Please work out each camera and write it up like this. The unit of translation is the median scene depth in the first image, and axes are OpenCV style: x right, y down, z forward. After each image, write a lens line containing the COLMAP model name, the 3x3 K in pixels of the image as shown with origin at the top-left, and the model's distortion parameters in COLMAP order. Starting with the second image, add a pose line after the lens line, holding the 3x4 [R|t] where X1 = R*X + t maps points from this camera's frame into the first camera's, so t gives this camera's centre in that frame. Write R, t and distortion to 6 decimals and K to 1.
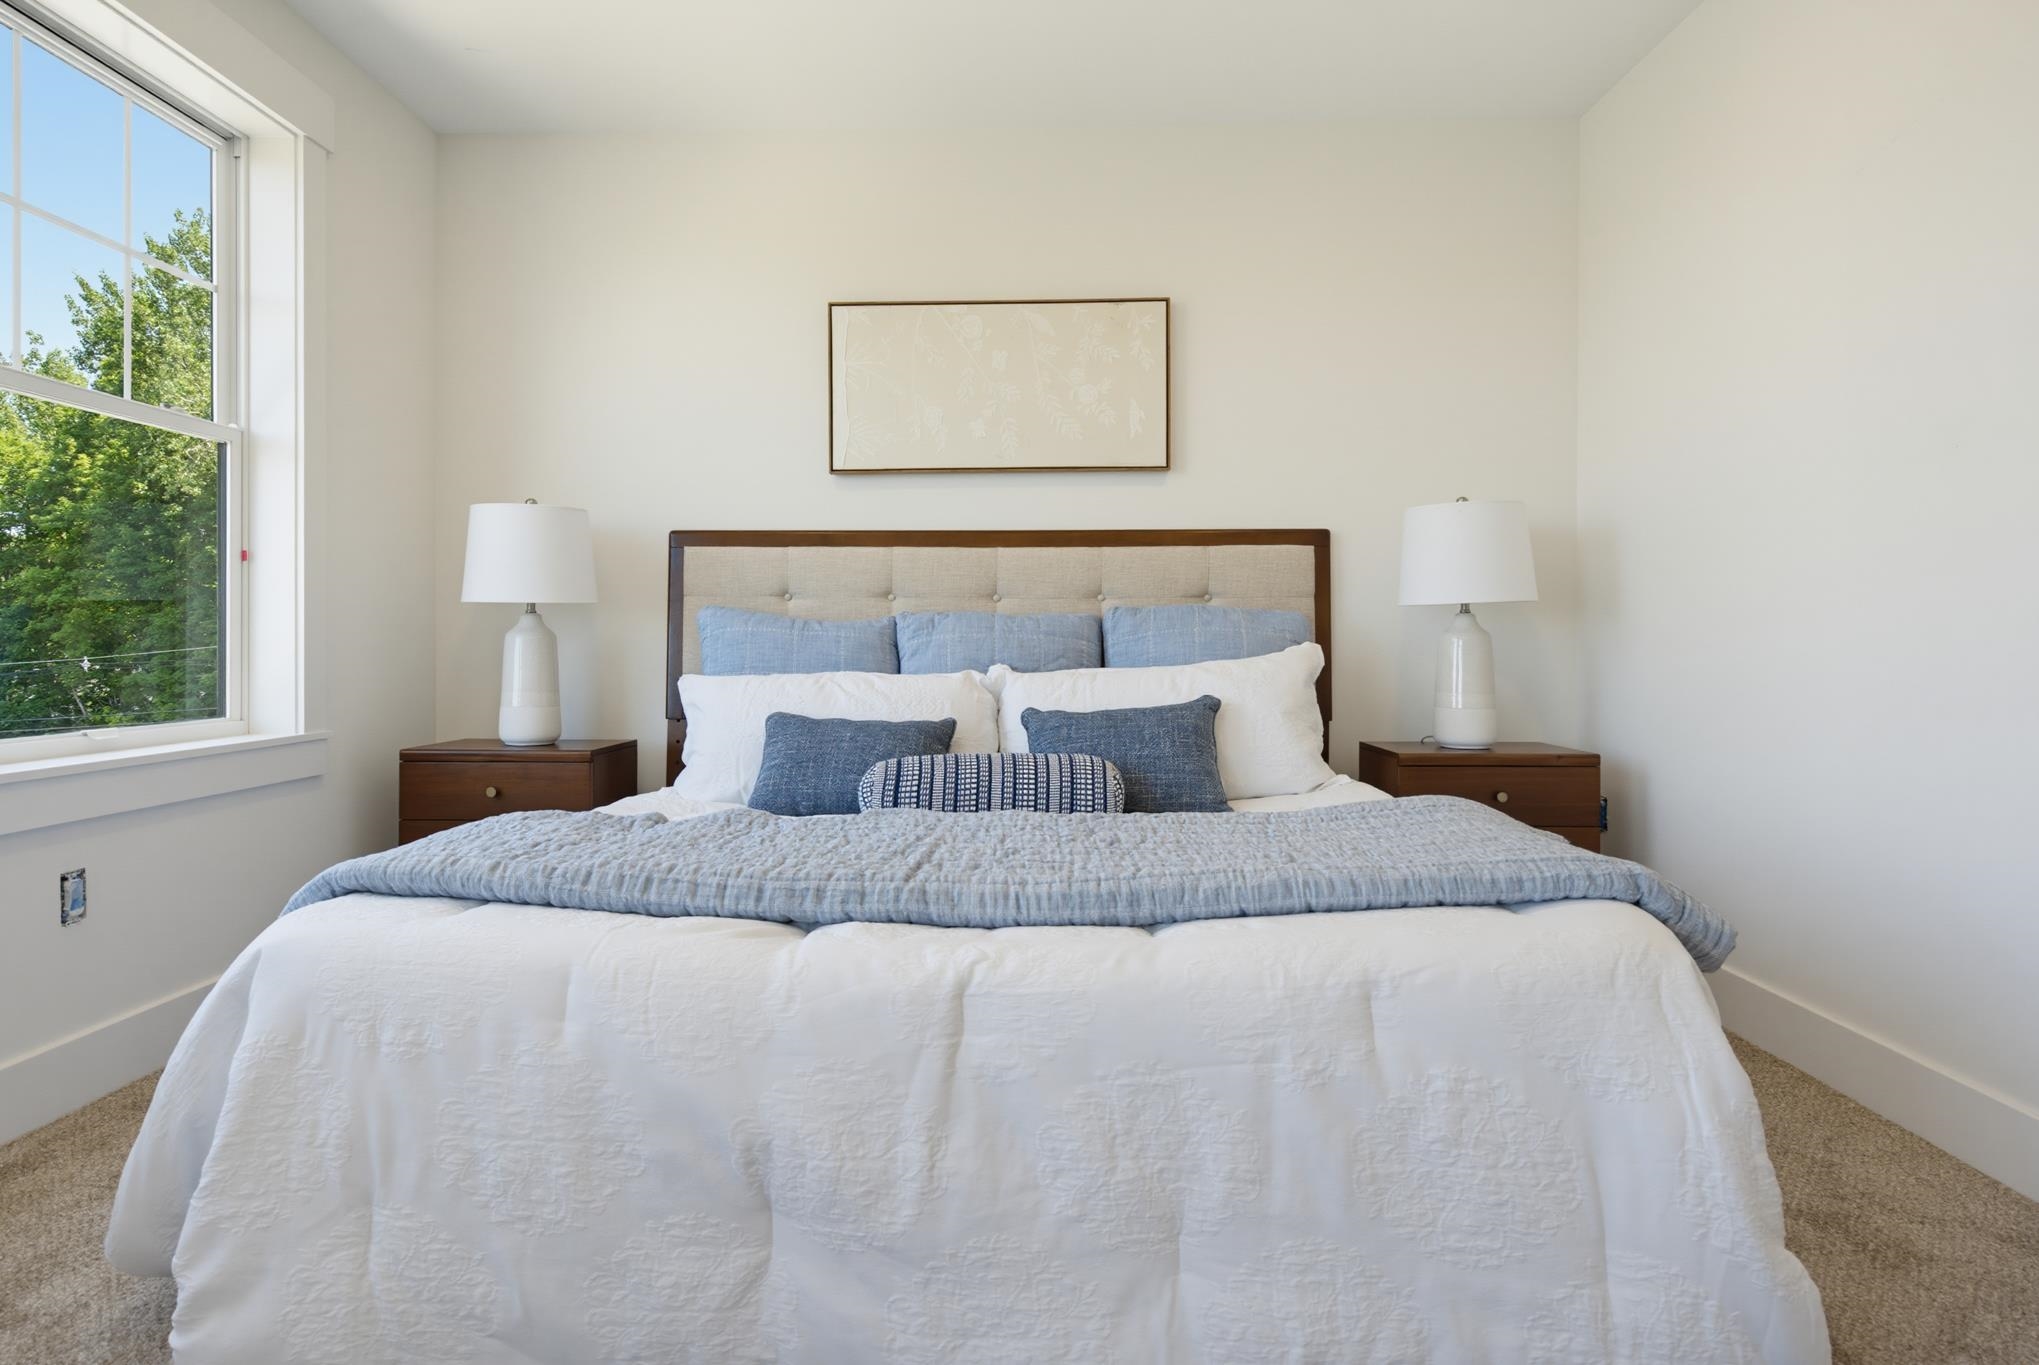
lens RADIAL K [[1071.3, 0, 1019.5], [0, 1071.3, 682.5], [0, 0, 1]] dist [0.003161, 0.000095]
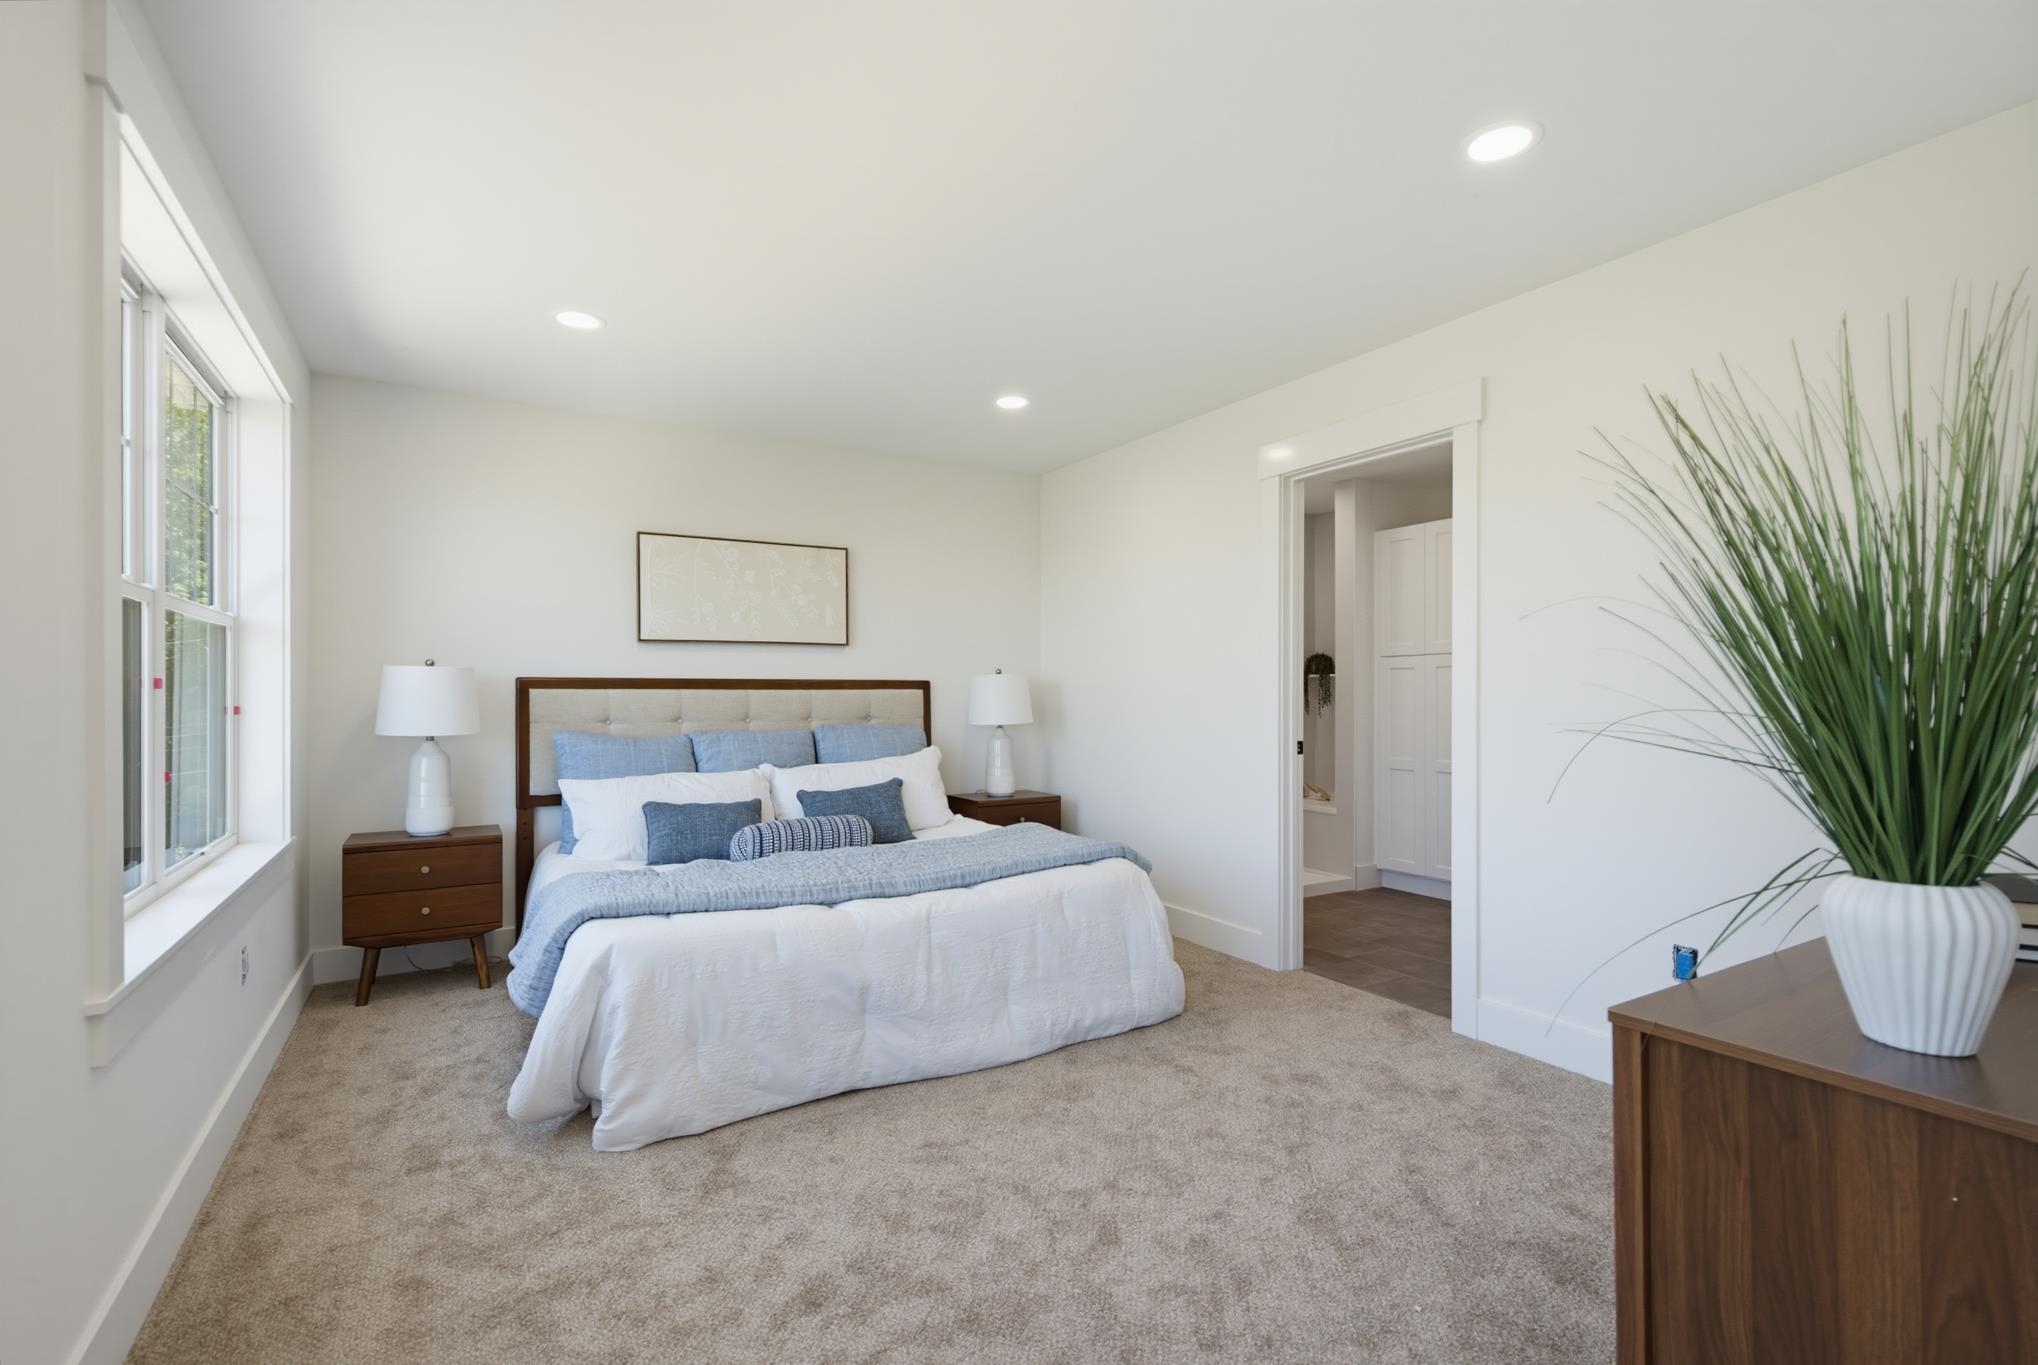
lens RADIAL K [[948.0, 0, 994.8], [0, 948.0, 714.6], [0, 0, 1]] dist [0.001259, -0.000893]
pose [[0.847633, -0.017300, 0.530300, -0.542469], [0.020458, 0.999791, -0.000084, -0.092925], [-0.530188, 0.010920, 0.847810, -0.493102]]
